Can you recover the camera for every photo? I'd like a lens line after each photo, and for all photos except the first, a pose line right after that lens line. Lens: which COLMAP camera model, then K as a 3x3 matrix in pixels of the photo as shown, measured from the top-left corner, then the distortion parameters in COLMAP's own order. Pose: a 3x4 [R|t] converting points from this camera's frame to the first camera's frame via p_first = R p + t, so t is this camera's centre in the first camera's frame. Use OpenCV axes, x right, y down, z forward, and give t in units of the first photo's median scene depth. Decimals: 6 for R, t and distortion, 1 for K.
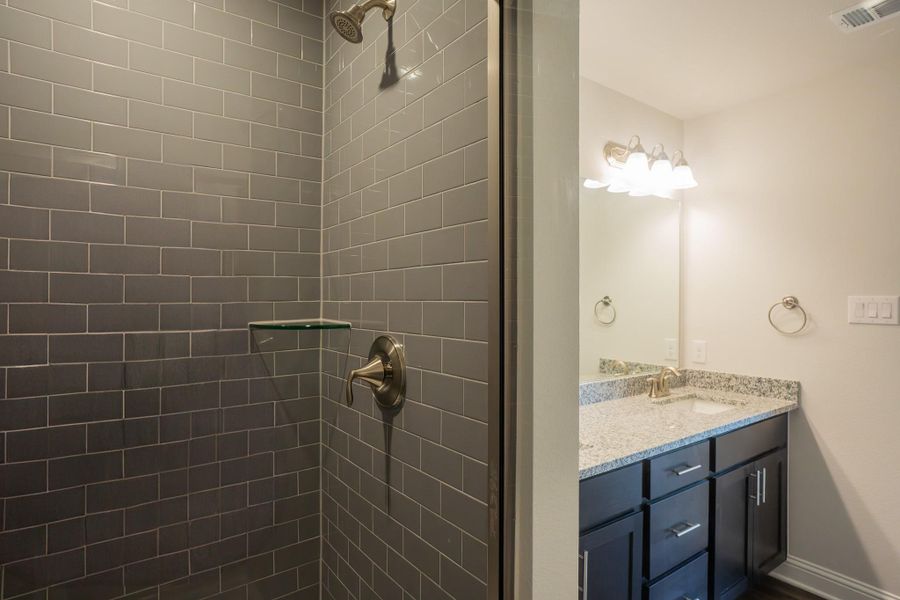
lens RADIAL K [[490.0, 0, 446.1], [0, 490.0, 300.4], [0, 0, 1]] dist [-0.038869, 0.025916]
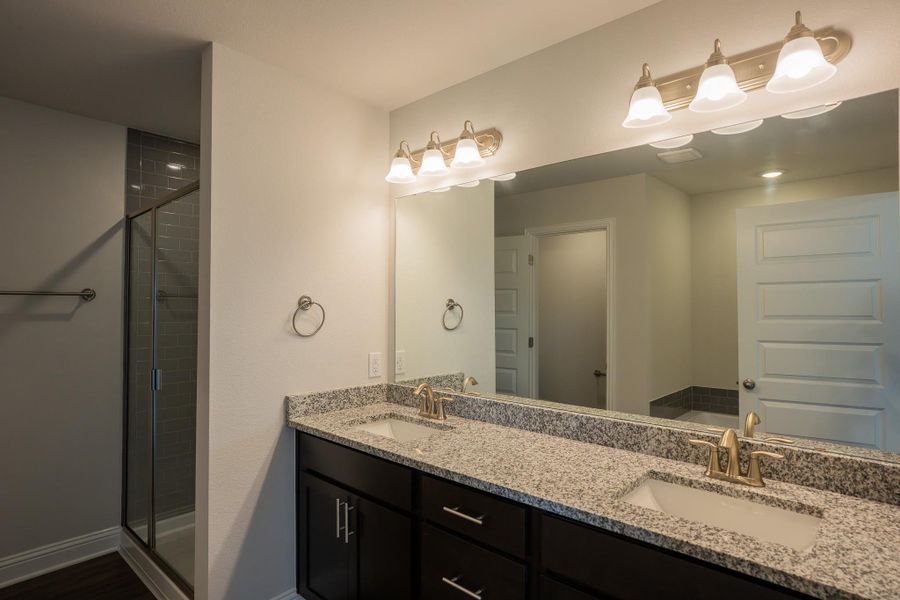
lens RADIAL K [[490.0, 0, 446.1], [0, 490.0, 300.4], [0, 0, 1]] dist [-0.038869, 0.025916]
pose [[0.210532, -0.011698, -0.977517, 1.326648], [-0.001736, 0.999922, -0.012340, -0.006071], [0.977585, 0.004295, 0.210495, 0.805789]]
